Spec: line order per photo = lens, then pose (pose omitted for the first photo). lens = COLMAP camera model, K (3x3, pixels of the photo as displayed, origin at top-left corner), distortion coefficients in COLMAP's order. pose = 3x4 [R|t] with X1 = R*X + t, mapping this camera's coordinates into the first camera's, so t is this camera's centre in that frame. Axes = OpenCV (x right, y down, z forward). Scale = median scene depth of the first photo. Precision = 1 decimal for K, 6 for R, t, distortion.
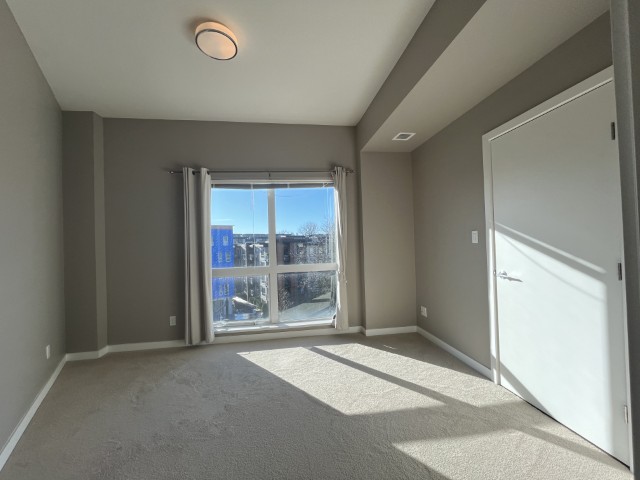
lens RADIAL K [[257.1, 0, 315.6], [0, 257.1, 240.8], [0, 0, 1]] dist [0.000224, -0.000226]
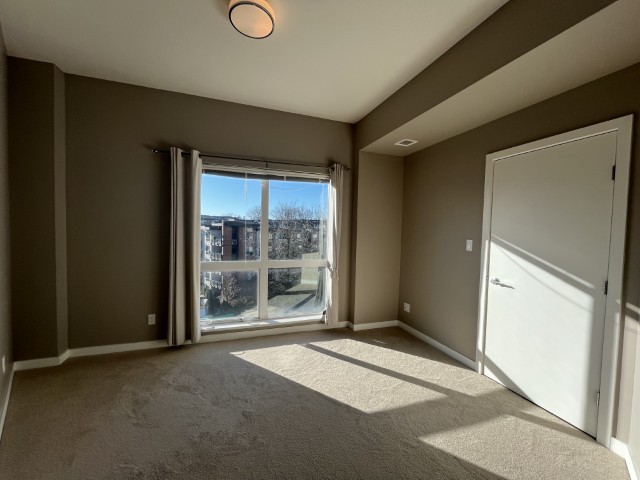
lens RADIAL K [[257.1, 0, 315.6], [0, 257.1, 240.8], [0, 0, 1]] dist [0.000224, -0.000226]
pose [[0.979573, 0.046628, 0.195606, -0.207508], [-0.056754, 0.997306, 0.046481, -0.039592], [-0.192912, -0.056633, 0.979580, 0.032050]]
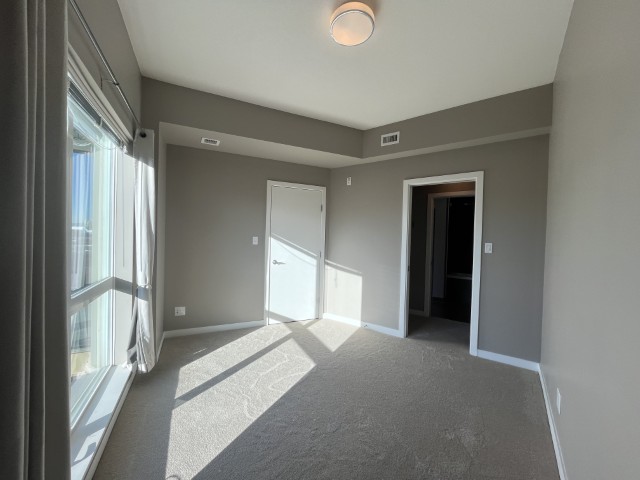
lens RADIAL K [[261.4, 0, 317.4], [0, 261.4, 239.3], [0, 0, 1]] dist [-0.000172, 0.000070]
pose [[-0.305699, 0.013291, 0.952035, -0.820286], [-0.027678, 0.999356, -0.022839, 0.003844], [-0.951726, -0.033332, -0.305134, 0.929121]]
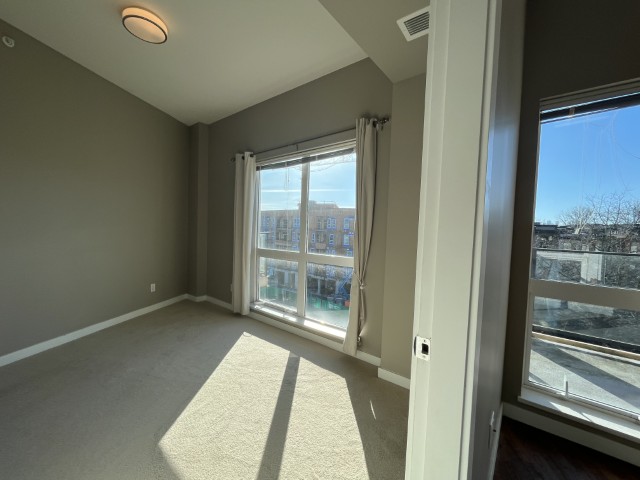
lens RADIAL K [[261.4, 0, 317.4], [0, 261.4, 239.3], [0, 0, 1]] dist [-0.000172, 0.000070]
pose [[0.688442, 0.082943, -0.720534, 0.627527], [-0.042581, 0.996348, 0.074008, -0.018503], [0.724041, -0.020269, 0.689459, 0.514971]]
